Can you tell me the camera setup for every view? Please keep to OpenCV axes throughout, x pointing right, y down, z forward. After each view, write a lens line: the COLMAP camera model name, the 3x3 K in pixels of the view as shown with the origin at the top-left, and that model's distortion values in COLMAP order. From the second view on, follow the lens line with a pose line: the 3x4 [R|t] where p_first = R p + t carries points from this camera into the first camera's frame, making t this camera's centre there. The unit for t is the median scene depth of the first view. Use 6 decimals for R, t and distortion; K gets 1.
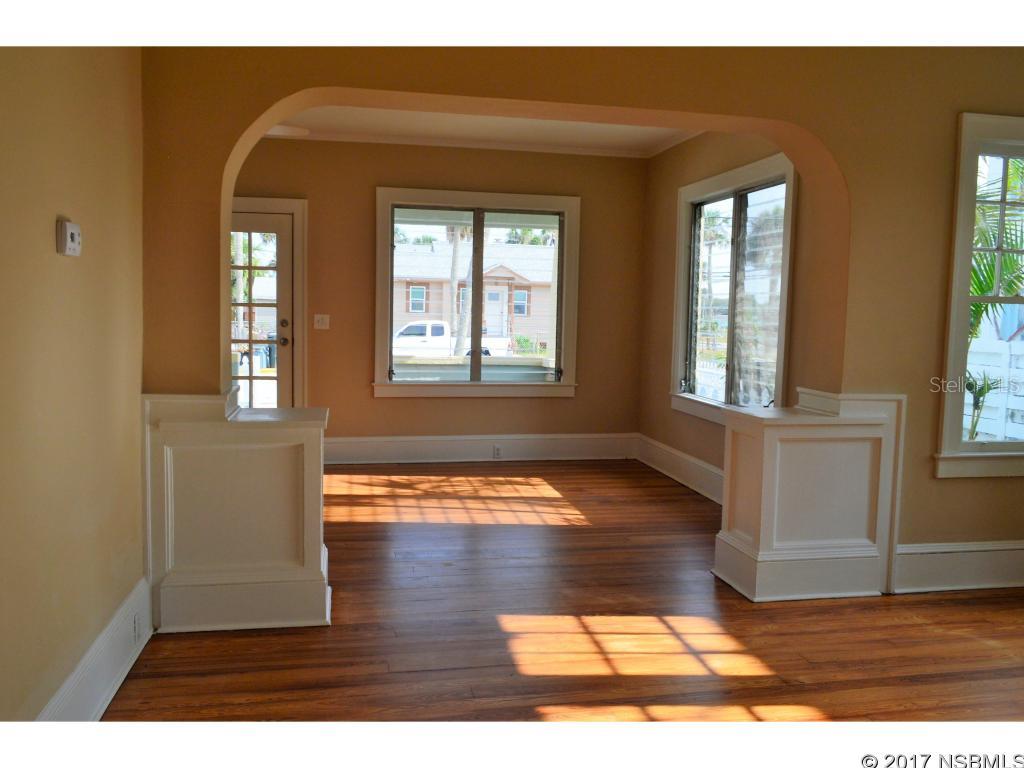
lens RADIAL K [[849.6, 0, 512.0], [0, 849.6, 384.0], [0, 0, 1]] dist [-0.009967, 0.007518]
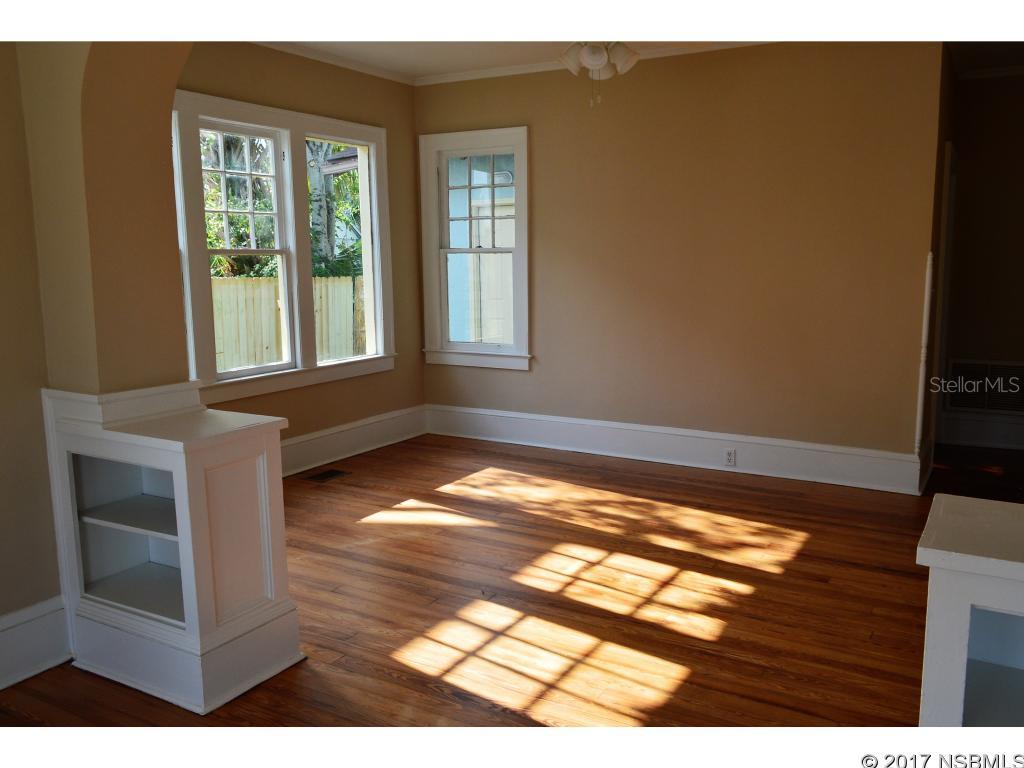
lens RADIAL K [[849.6, 0, 512.0], [0, 849.6, 384.0], [0, 0, 1]] dist [-0.009967, 0.007518]
pose [[-0.731734, -0.094264, 0.675040, -0.393434], [0.091834, 0.967725, 0.234682, -0.162125], [-0.675375, 0.233717, -0.699461, 1.569864]]
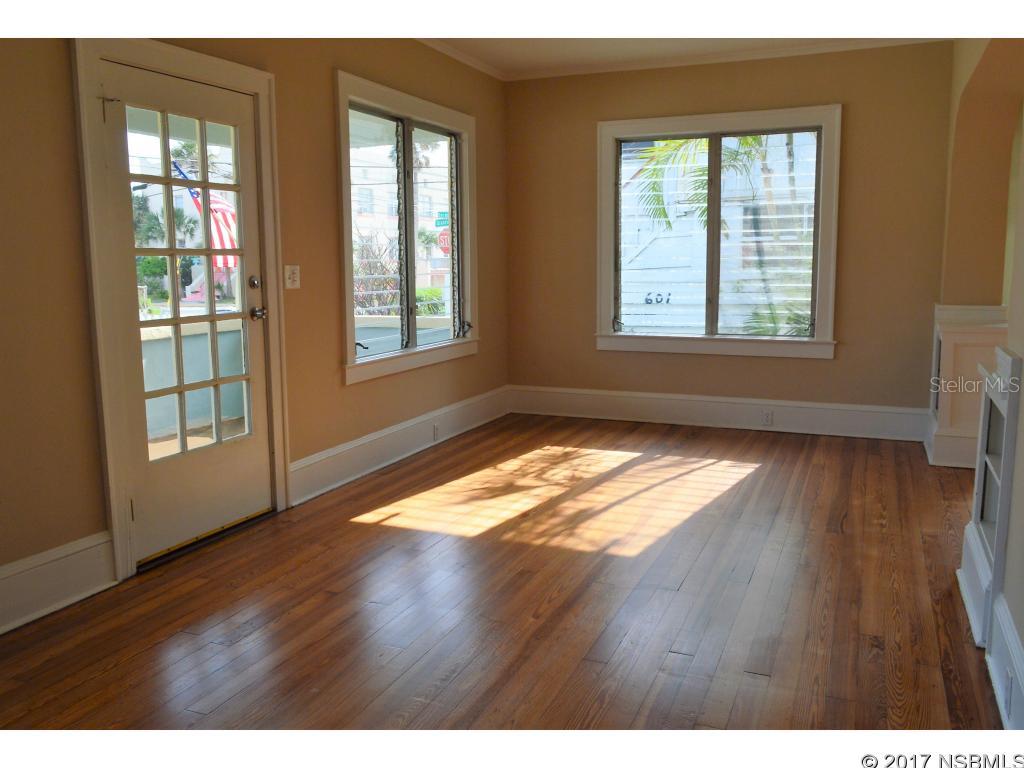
lens RADIAL K [[849.6, 0, 512.0], [0, 849.6, 384.0], [0, 0, 1]] dist [-0.009967, 0.007518]
pose [[0.572888, -0.144584, 0.806781, -0.648471], [0.087938, 0.989479, 0.114882, -0.053233], [-0.814903, 0.005132, 0.579575, 0.503634]]
